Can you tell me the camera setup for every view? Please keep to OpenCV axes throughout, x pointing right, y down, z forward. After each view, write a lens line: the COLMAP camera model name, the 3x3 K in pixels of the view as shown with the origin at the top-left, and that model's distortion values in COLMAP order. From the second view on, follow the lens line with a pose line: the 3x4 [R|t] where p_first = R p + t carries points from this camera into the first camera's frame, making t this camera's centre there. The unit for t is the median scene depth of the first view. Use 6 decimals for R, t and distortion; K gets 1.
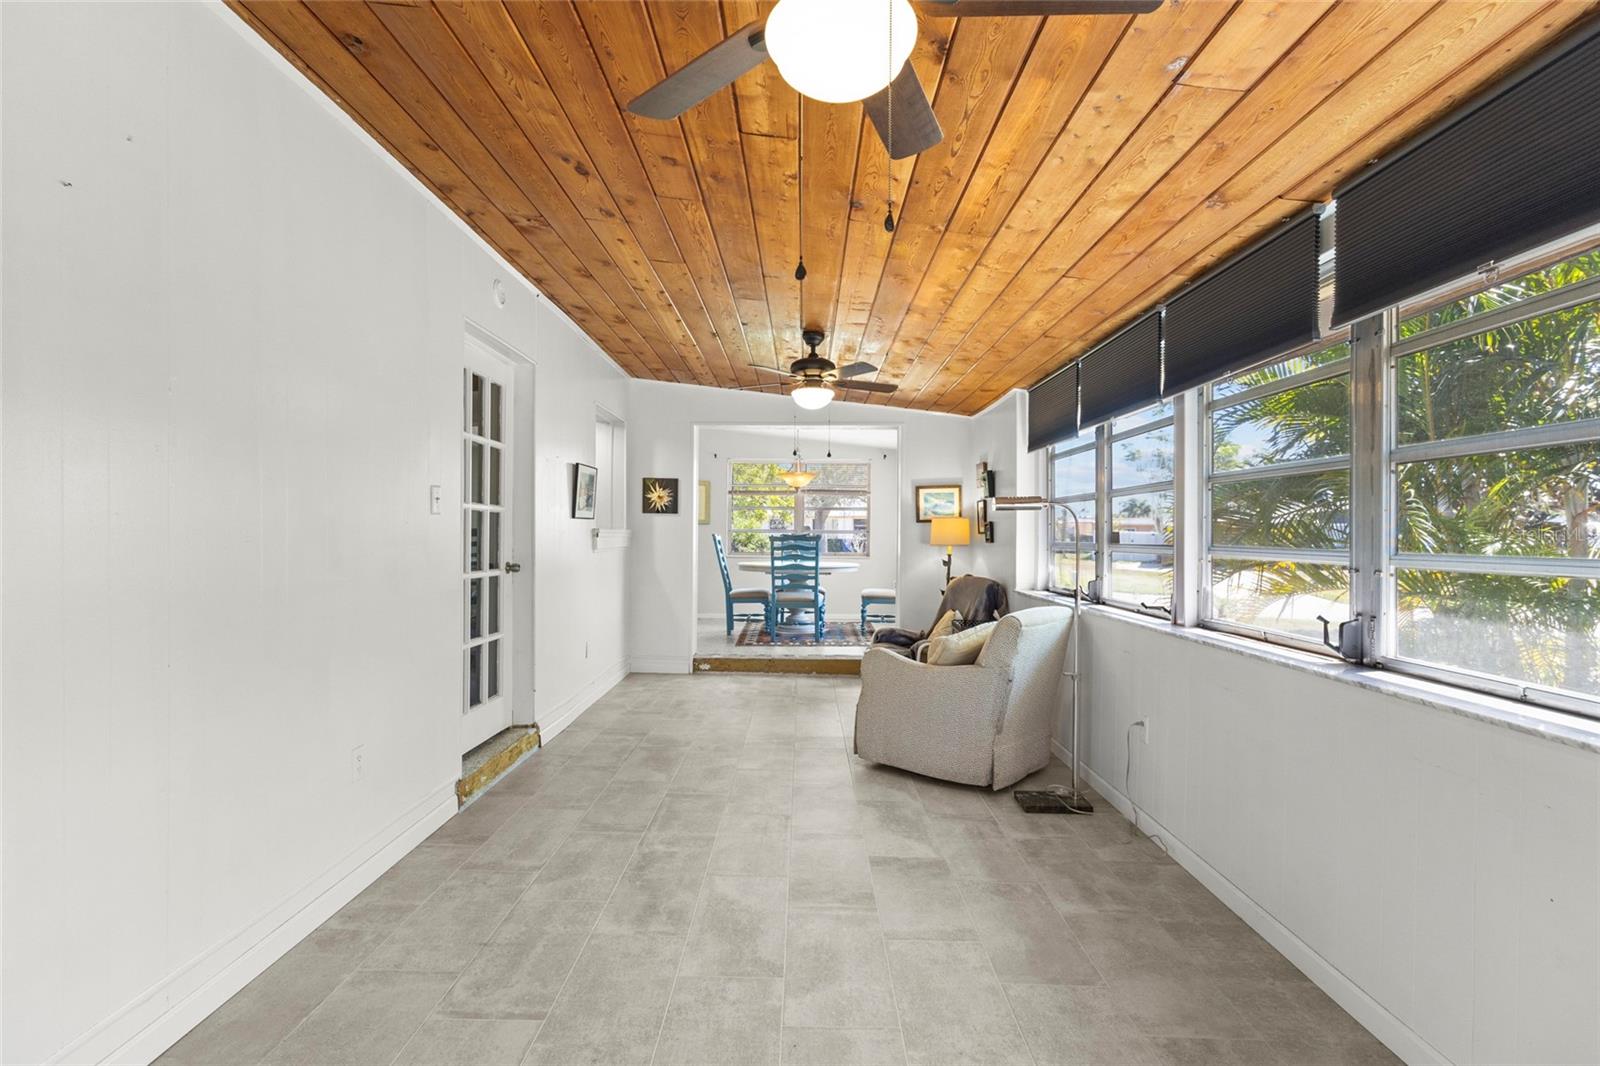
lens RADIAL K [[742.9, 0, 791.6], [0, 742.9, 531.0], [0, 0, 1]] dist [-0.003629, 0.010198]
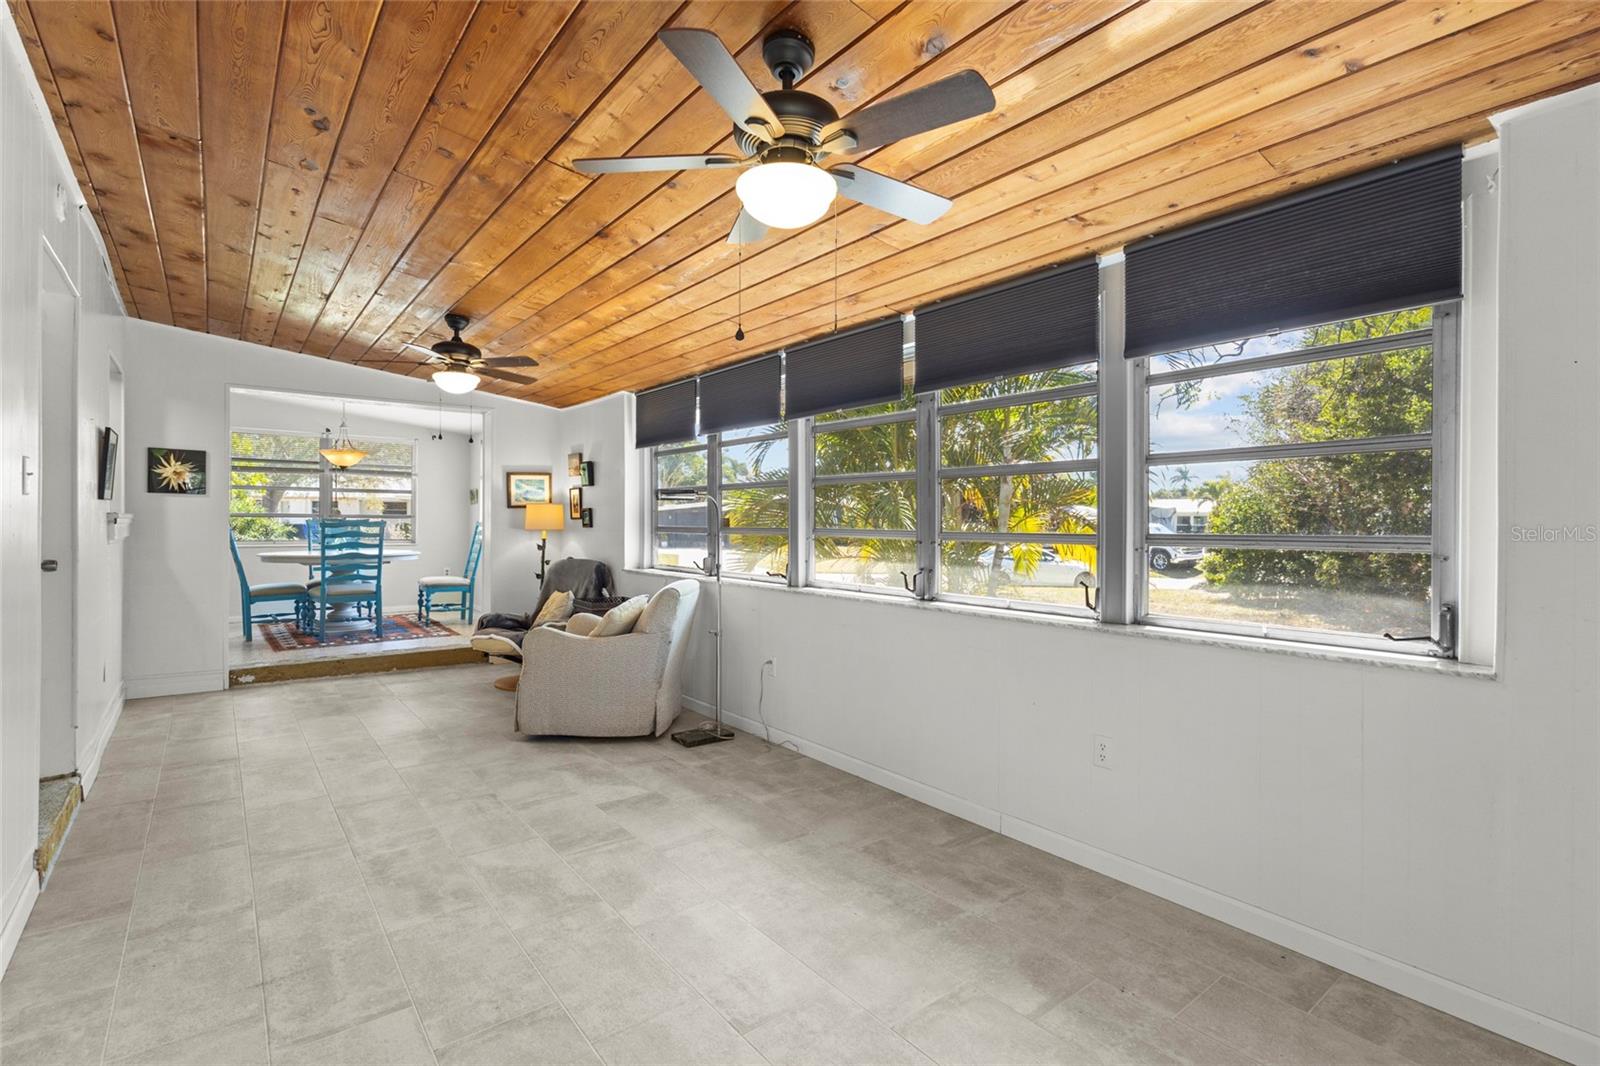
lens RADIAL K [[738.7, 0, 793.3], [0, 738.7, 511.1], [0, 0, 1]] dist [0.000313, 0.000178]
pose [[0.777851, 0.006468, 0.628416, -0.320407], [-0.003179, 0.999975, -0.006357, -0.004157], [-0.628441, 0.002947, 0.777852, -0.059292]]
